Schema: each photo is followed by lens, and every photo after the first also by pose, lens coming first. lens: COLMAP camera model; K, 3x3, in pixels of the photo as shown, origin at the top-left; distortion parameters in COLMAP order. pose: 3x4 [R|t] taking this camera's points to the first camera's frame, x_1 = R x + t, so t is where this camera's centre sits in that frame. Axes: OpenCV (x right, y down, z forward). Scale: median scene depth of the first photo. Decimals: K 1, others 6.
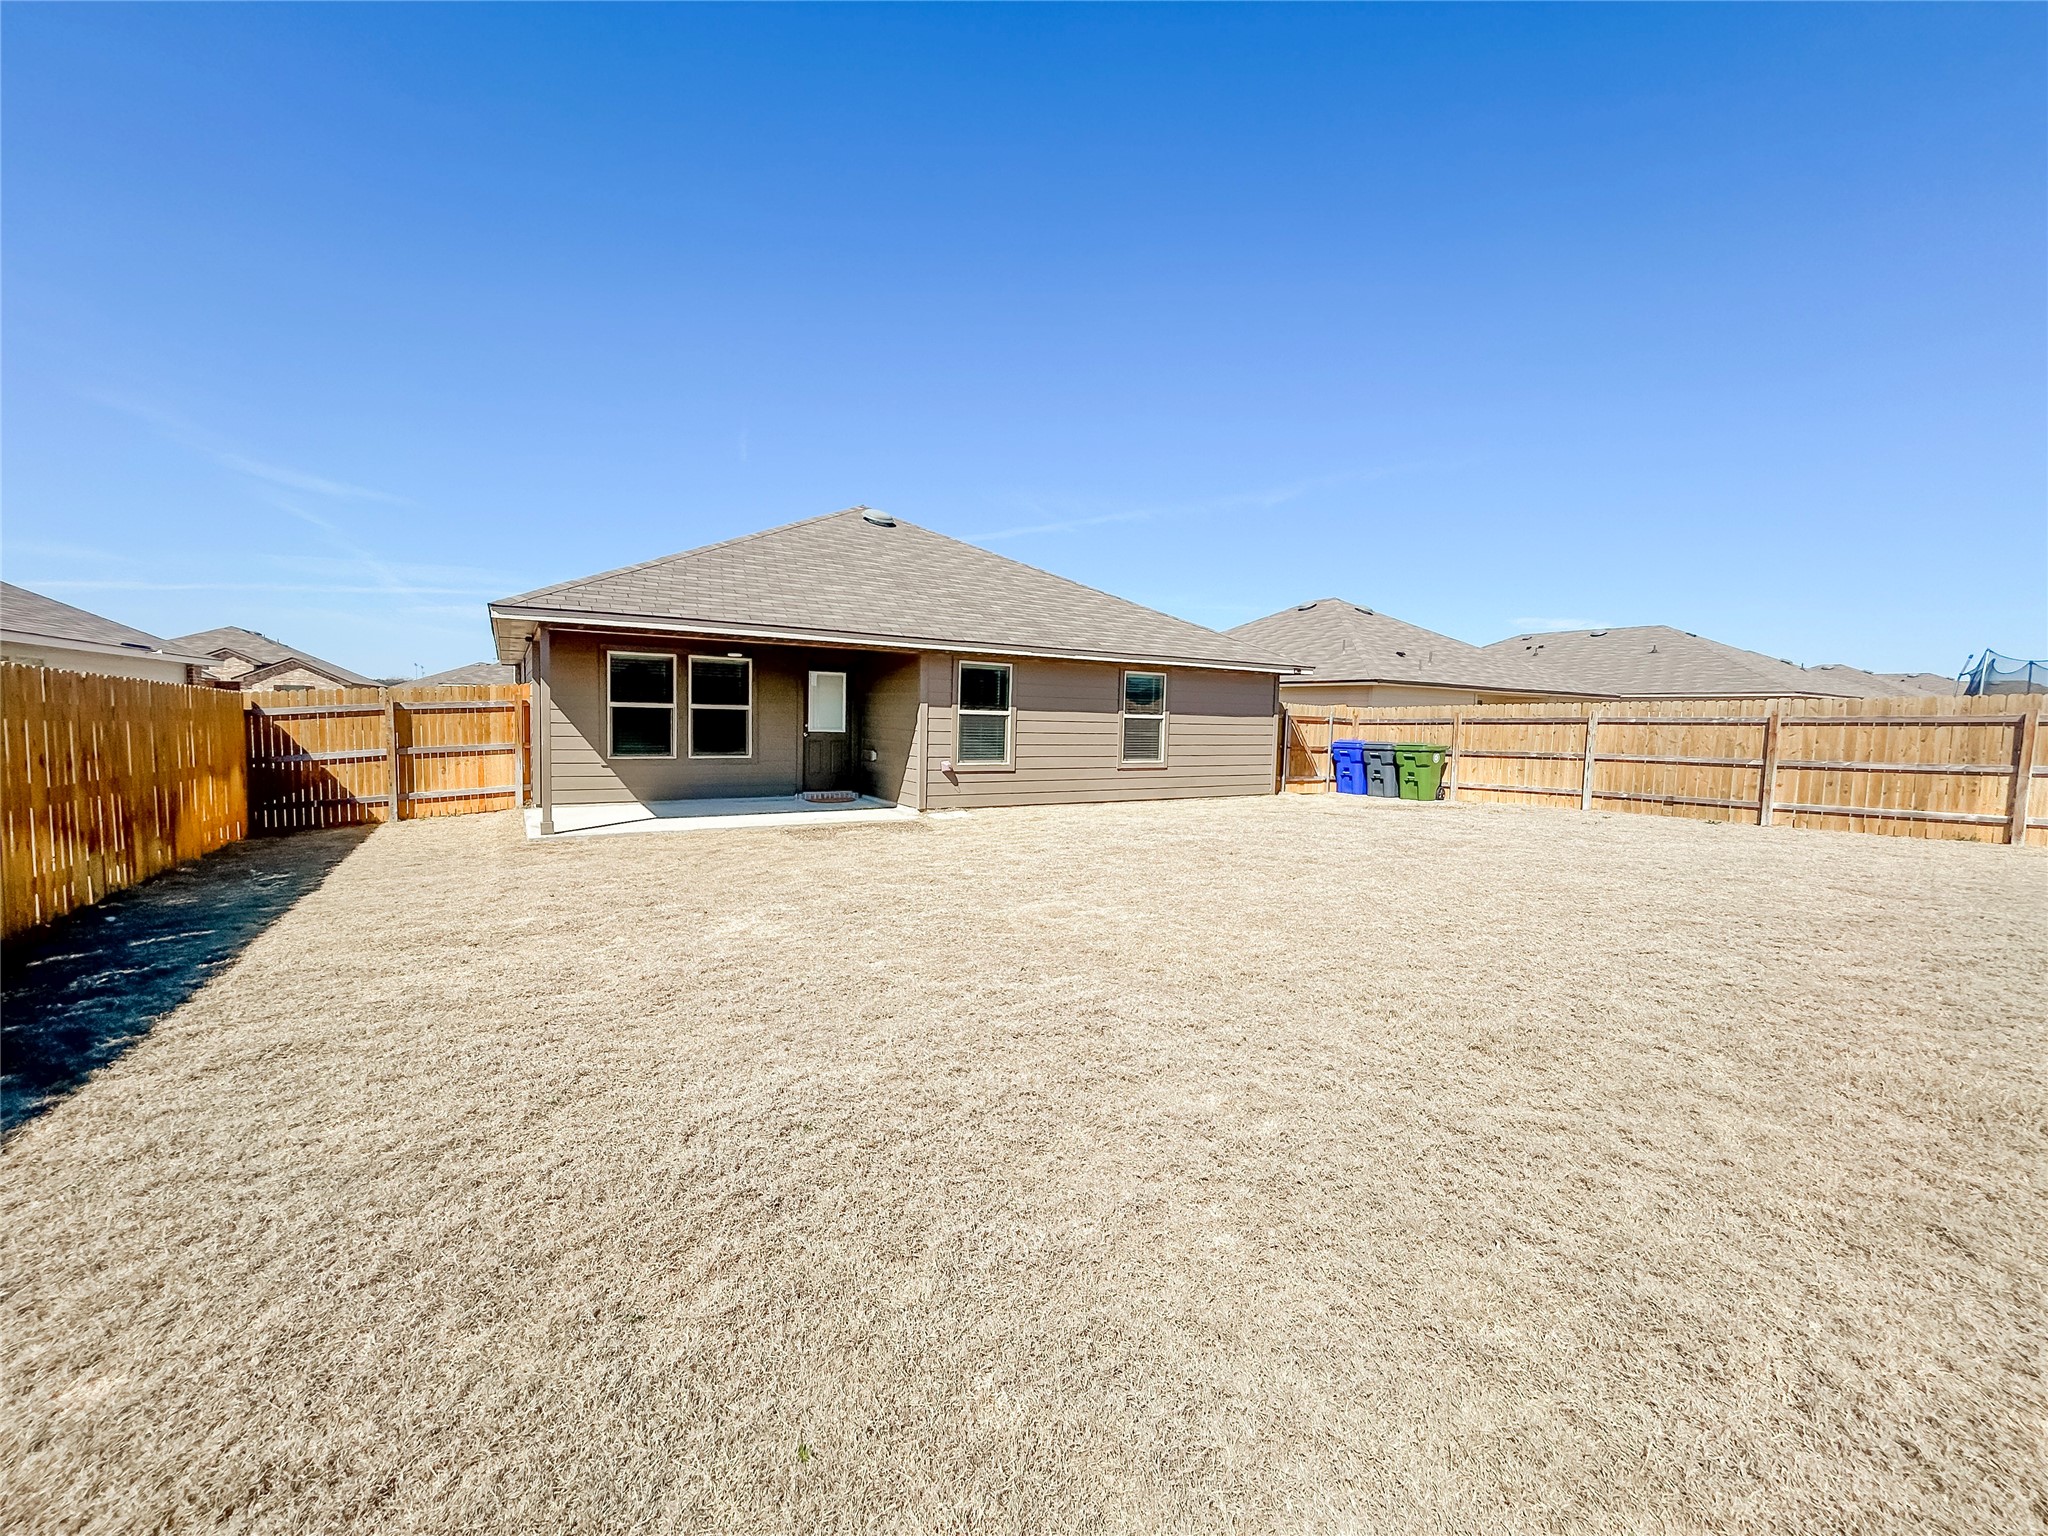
lens RADIAL K [[843.2, 0, 1024.0], [0, 843.2, 768.0], [0, 0, 1]] dist [-0.002210, -0.000075]
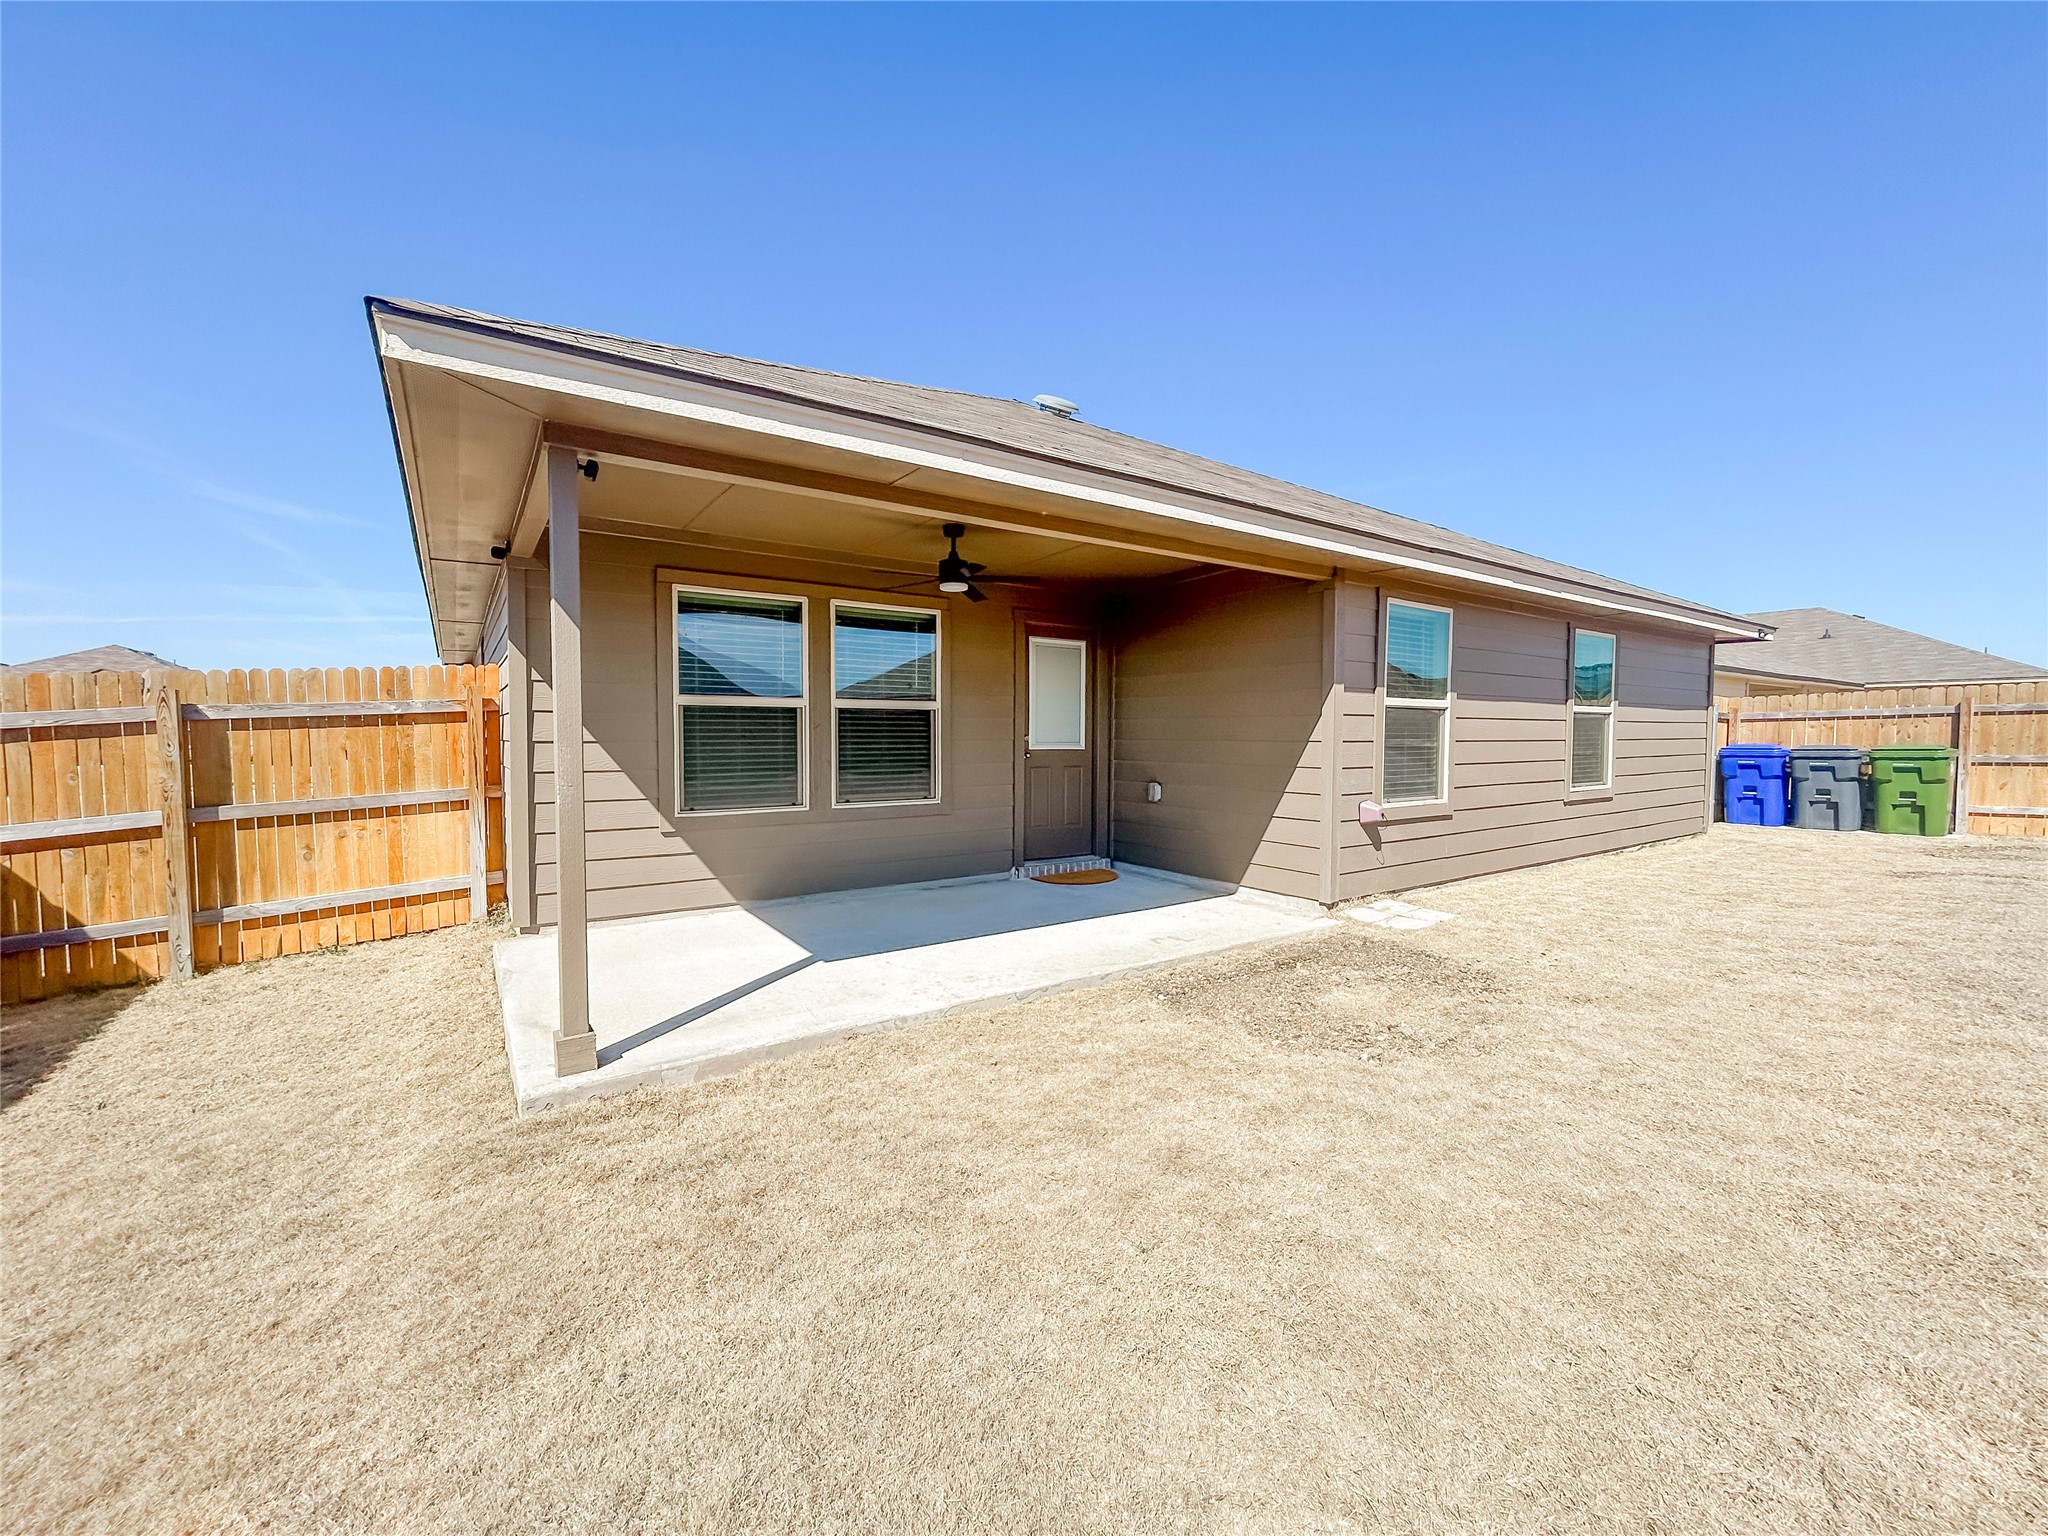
lens RADIAL K [[823.6, 0, 1024.0], [0, 823.6, 768.0], [0, 0, 1]] dist [-0.001161, 0.000299]
pose [[0.998814, -0.025143, 0.041702, -0.301153], [0.025962, 0.999478, -0.019221, -0.023026], [-0.041197, 0.020280, 0.998945, 0.507863]]
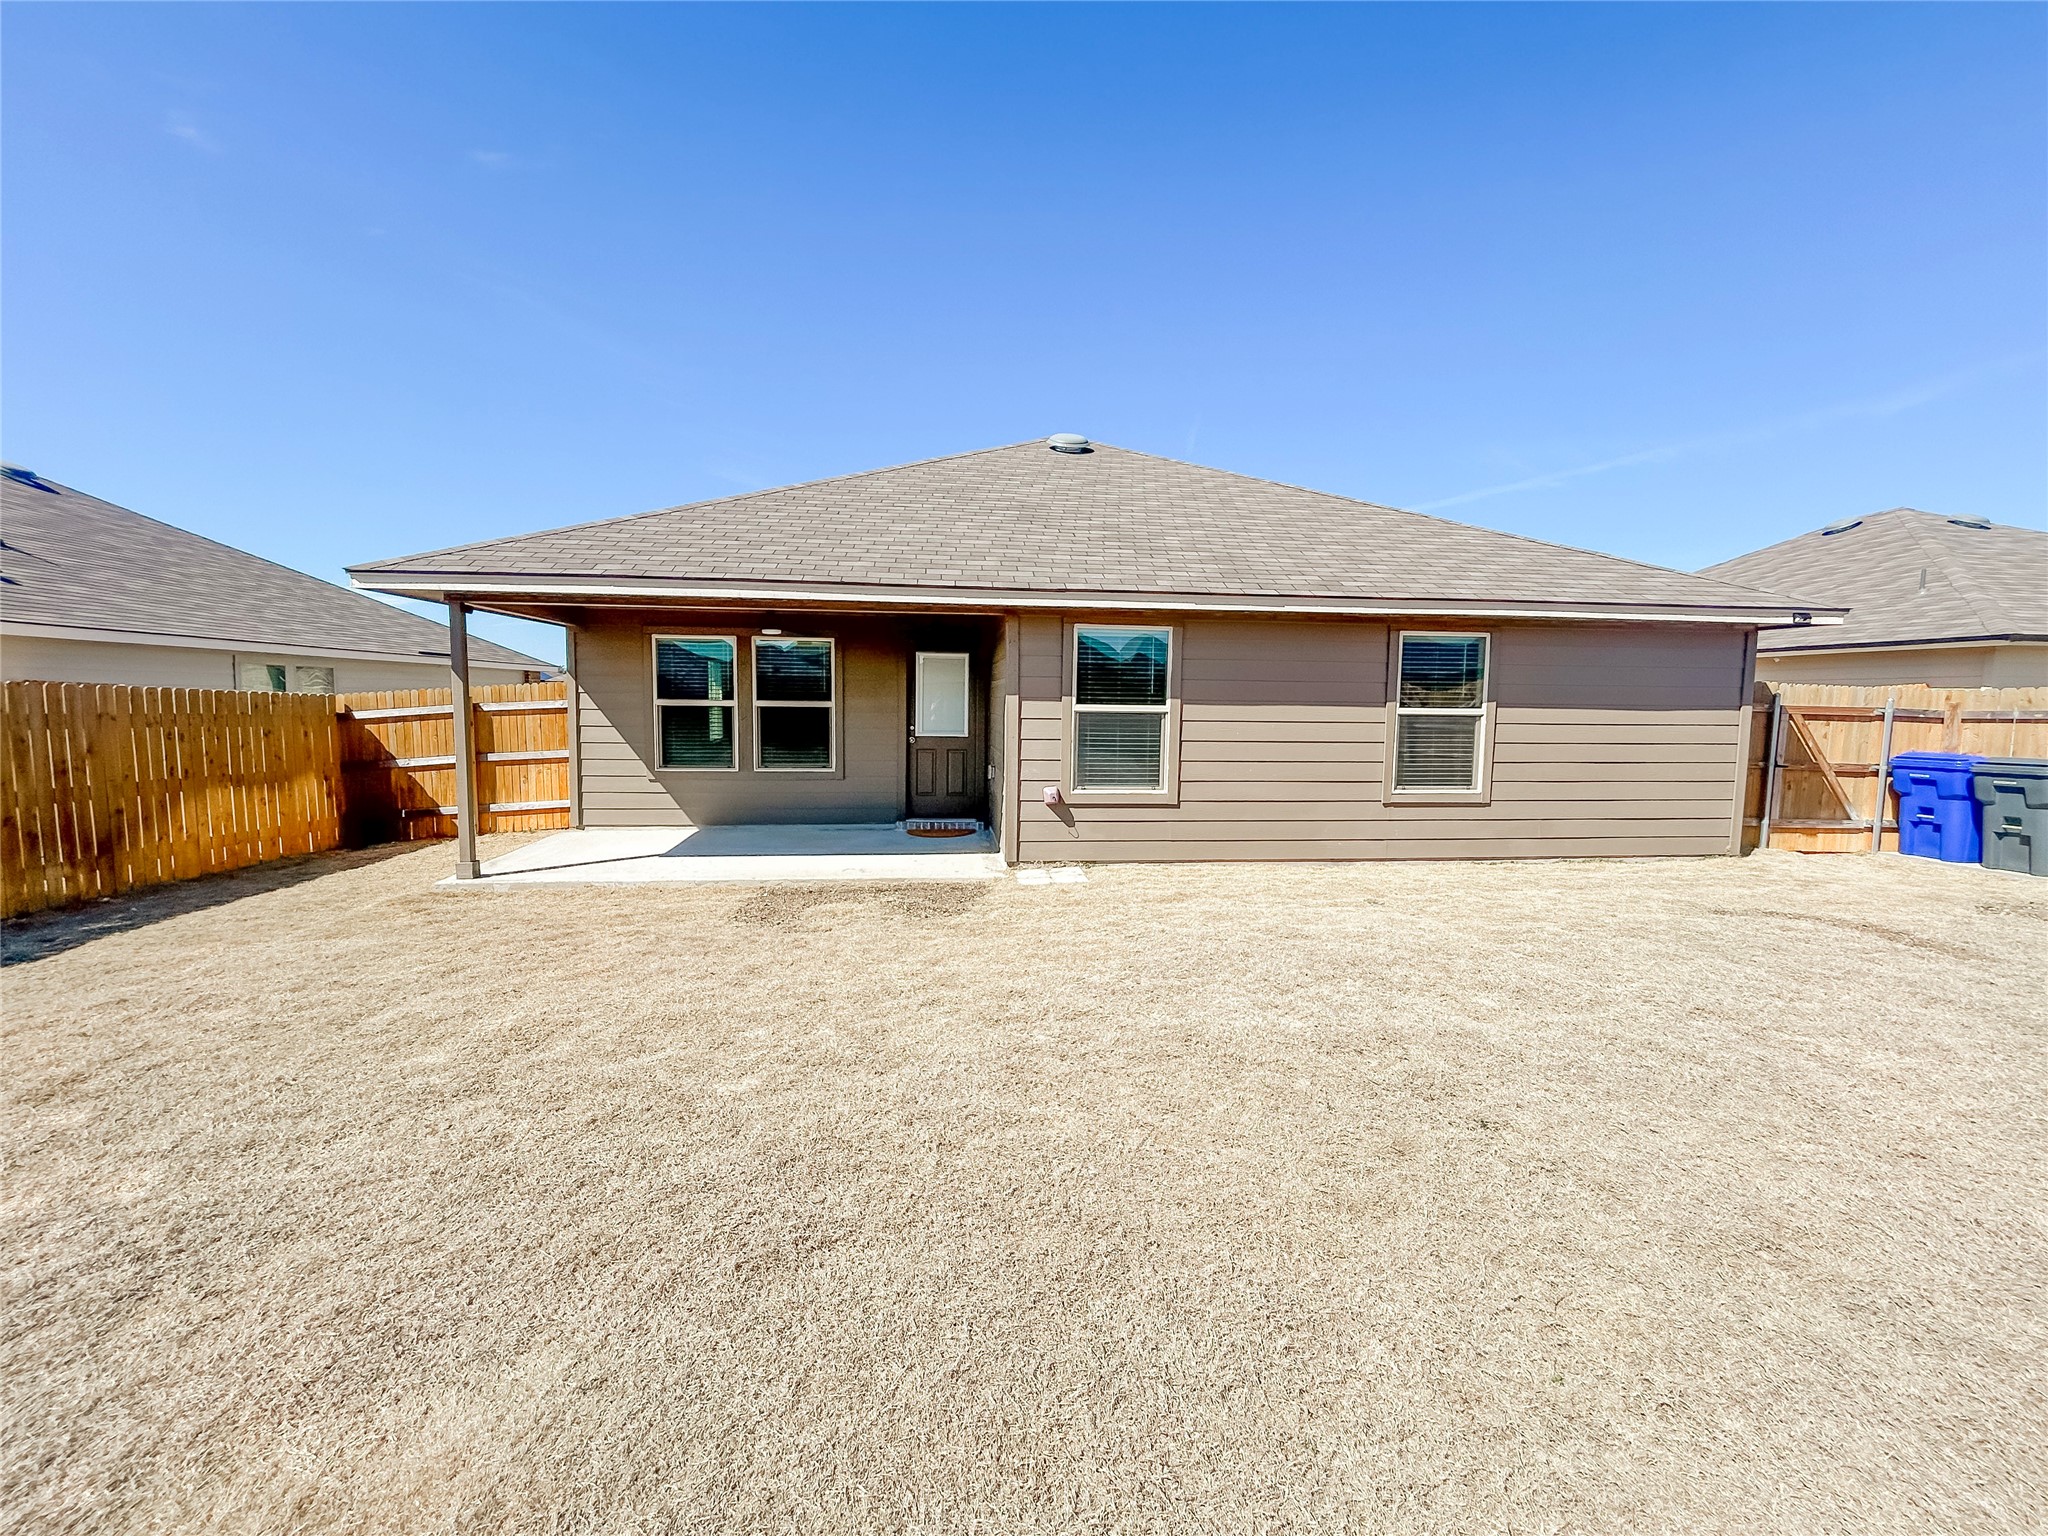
lens RADIAL K [[825.5, 0, 1036.2], [0, 825.5, 765.6], [0, 0, 1]] dist [-0.000581, -0.000010]
pose [[0.899674, 0.021411, -0.436037, 0.156847], [-0.017590, 0.999763, 0.012799, -0.030543], [0.436207, -0.003845, 0.899838, 0.430648]]
